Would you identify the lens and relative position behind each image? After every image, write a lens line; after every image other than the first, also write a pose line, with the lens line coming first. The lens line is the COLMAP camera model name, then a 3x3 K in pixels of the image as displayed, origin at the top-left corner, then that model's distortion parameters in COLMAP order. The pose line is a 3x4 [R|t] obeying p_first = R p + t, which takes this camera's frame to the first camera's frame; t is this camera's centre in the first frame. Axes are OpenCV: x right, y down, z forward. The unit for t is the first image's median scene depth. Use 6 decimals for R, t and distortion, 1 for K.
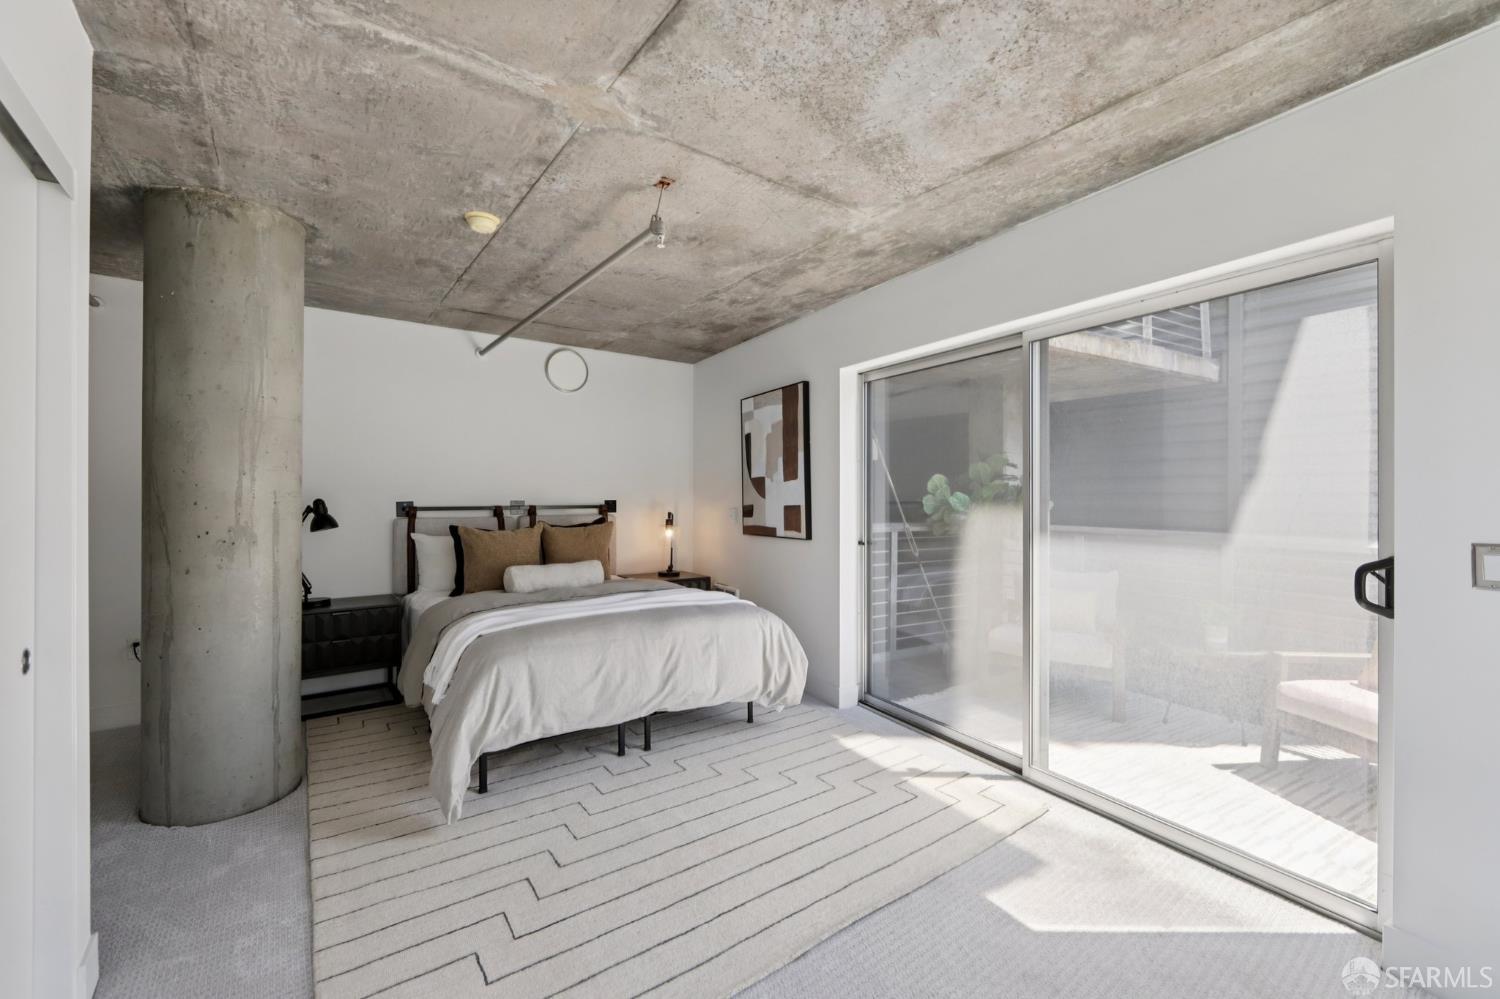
lens RADIAL K [[600.3, 0, 747.8], [0, 600.3, 497.0], [0, 0, 1]] dist [-0.005526, -0.000369]
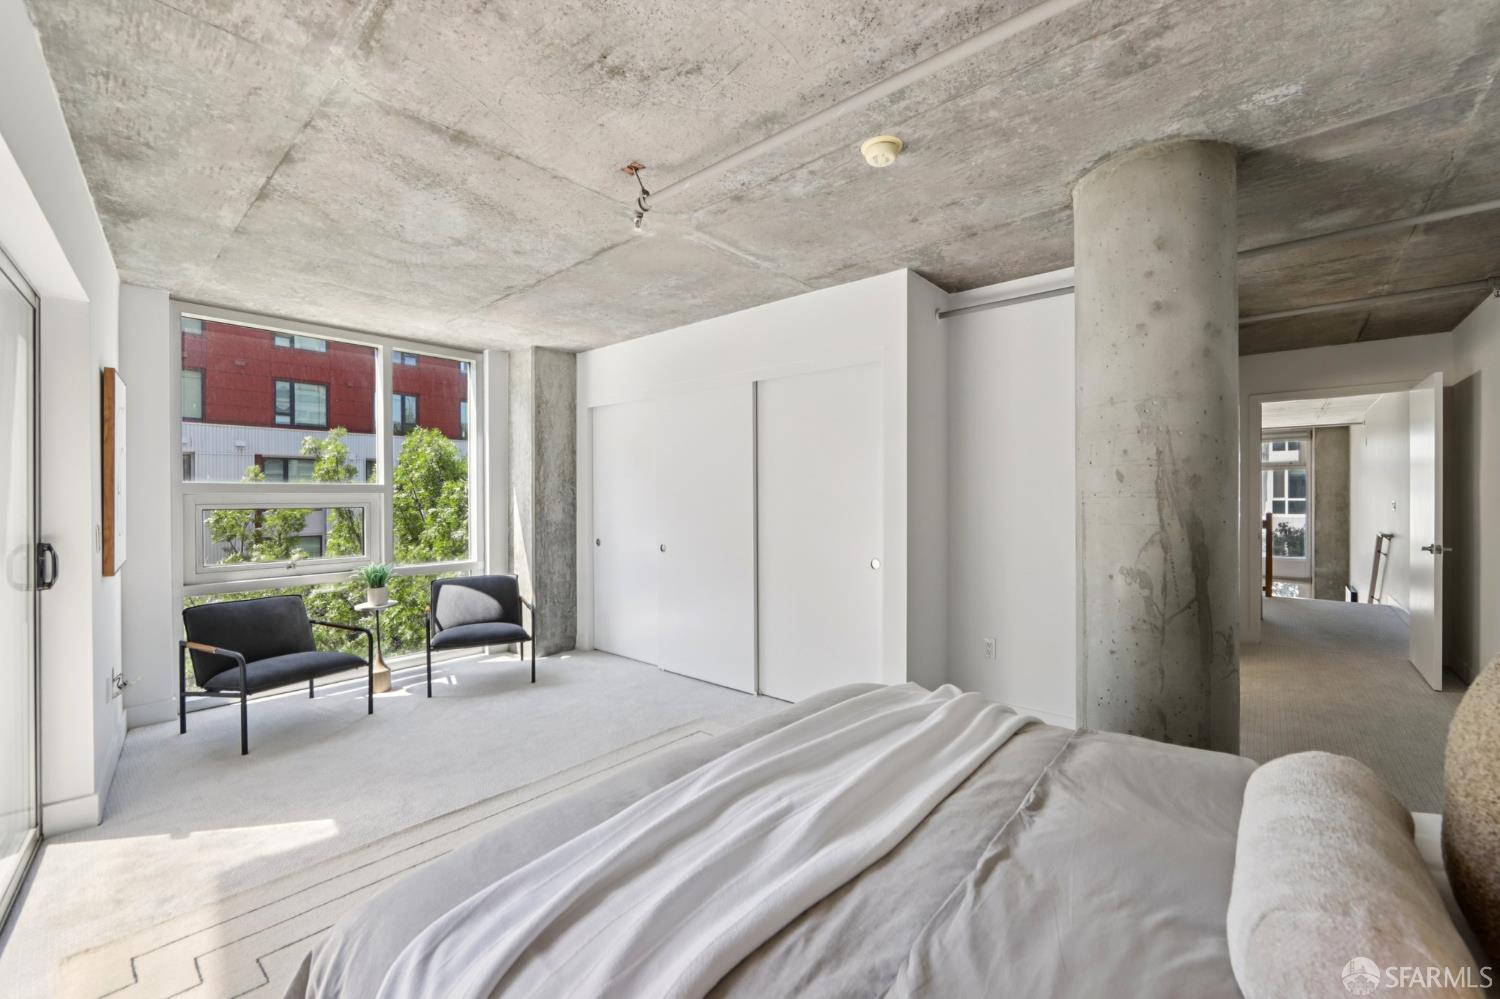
lens RADIAL K [[618.8, 0, 754.7], [0, 618.8, 485.2], [0, 0, 1]] dist [-0.001783, -0.000206]
pose [[-0.975531, -0.001261, -0.219859, -0.112685], [0.001284, 0.999934, -0.011430, -0.007292], [0.219859, -0.011433, -0.975465, 2.012959]]
